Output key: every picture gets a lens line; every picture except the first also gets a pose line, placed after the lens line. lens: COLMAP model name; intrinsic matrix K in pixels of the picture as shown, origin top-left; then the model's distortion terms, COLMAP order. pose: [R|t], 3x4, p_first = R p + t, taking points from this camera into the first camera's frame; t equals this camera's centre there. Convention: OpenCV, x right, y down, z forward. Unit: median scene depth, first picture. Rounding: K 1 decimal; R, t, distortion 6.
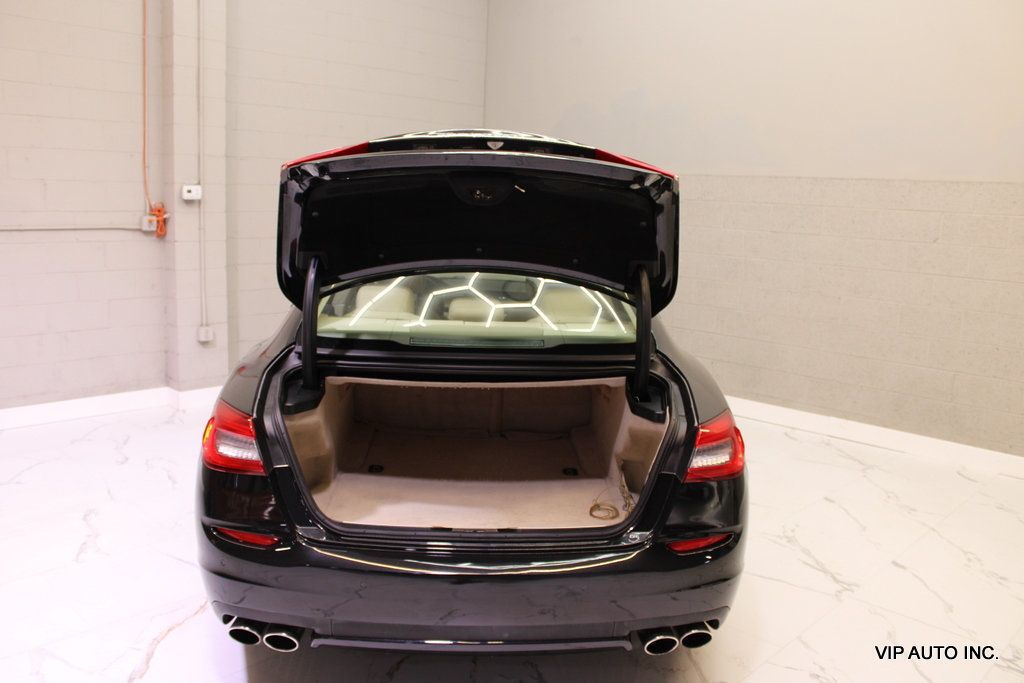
lens RADIAL K [[852.0, 0, 506.7], [0, 852.0, 333.4], [0, 0, 1]] dist [-0.116448, 0.066960]
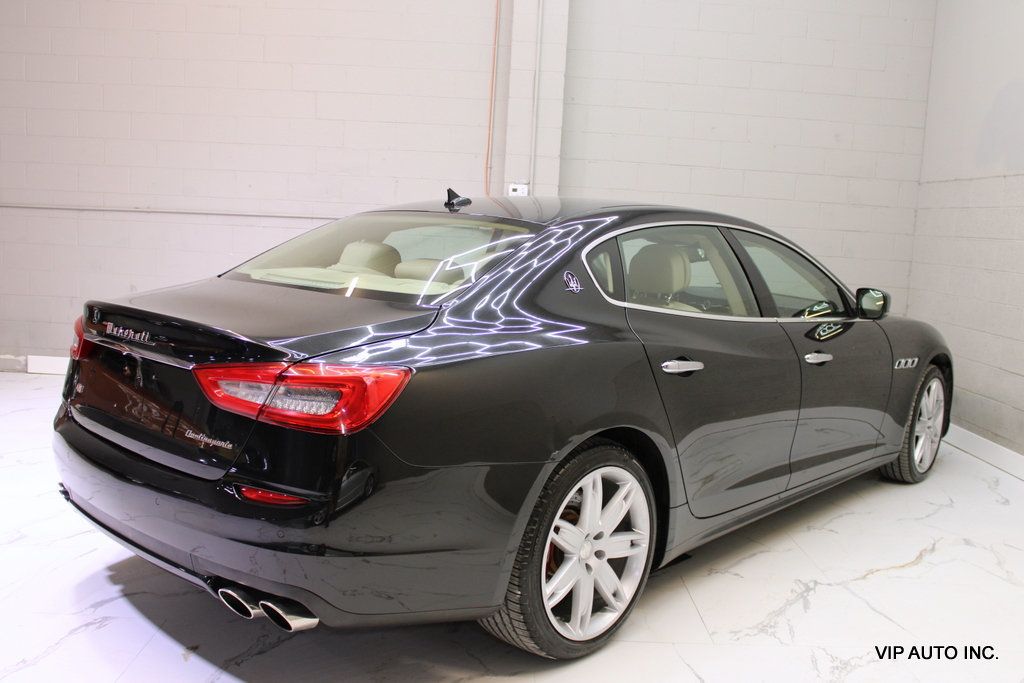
lens RADIAL K [[917.5, 0, 510.5], [0, 917.5, 350.7], [0, 0, 1]] dist [-0.092864, 0.050265]
pose [[0.709657, 0.104183, -0.696802, 0.522700], [-0.143796, 0.989606, 0.001513, 0.032159], [0.689718, 0.099124, 0.717262, 0.247405]]
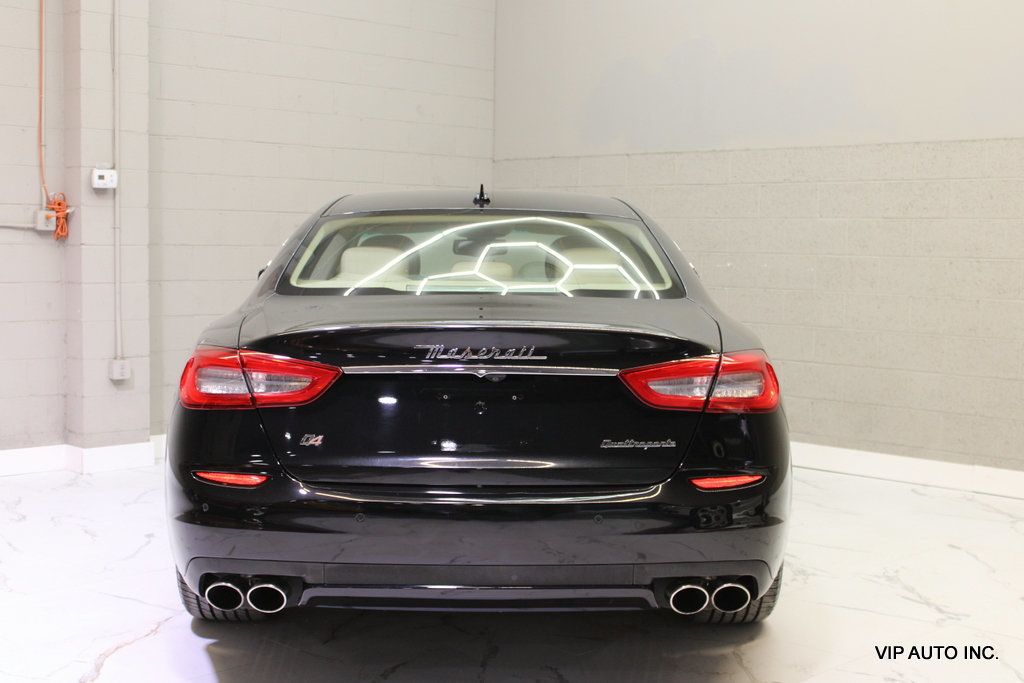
lens RADIAL K [[1374.0, 0, 513.6], [0, 1374.0, 339.2], [0, 0, 1]] dist [-0.012265, 0.000000]
pose [[0.999613, -0.018584, -0.020713, 0.016470], [0.016606, 0.995632, -0.091880, 0.115099], [0.022330, 0.091501, 0.995555, -0.250795]]
